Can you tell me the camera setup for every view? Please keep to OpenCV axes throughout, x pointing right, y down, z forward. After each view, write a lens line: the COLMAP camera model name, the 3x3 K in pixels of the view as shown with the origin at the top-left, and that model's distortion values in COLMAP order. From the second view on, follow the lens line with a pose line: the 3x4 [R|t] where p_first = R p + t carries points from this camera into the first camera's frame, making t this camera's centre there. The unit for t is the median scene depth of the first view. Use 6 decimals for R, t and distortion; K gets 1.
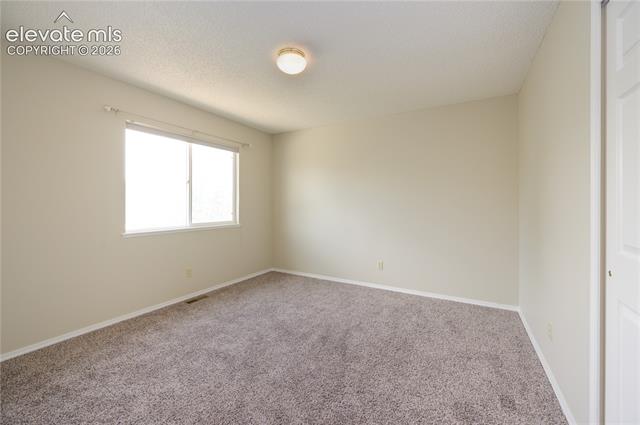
lens RADIAL K [[254.4, 0, 323.7], [0, 254.4, 206.9], [0, 0, 1]] dist [0.000095, -0.000464]
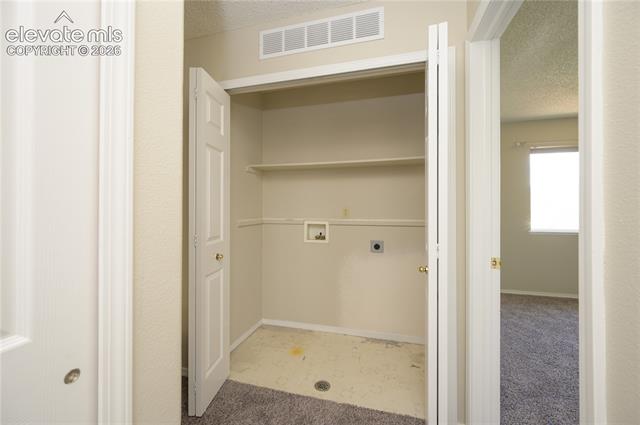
lens RADIAL K [[254.4, 0, 322.9], [0, 254.4, 208.7], [0, 0, 1]] dist [0.000095, -0.000464]
pose [[0.246471, -0.009484, -0.969104, 0.264762], [0.002570, 0.999955, -0.009132, -0.004970], [0.969147, -0.000240, 0.246484, -0.410756]]
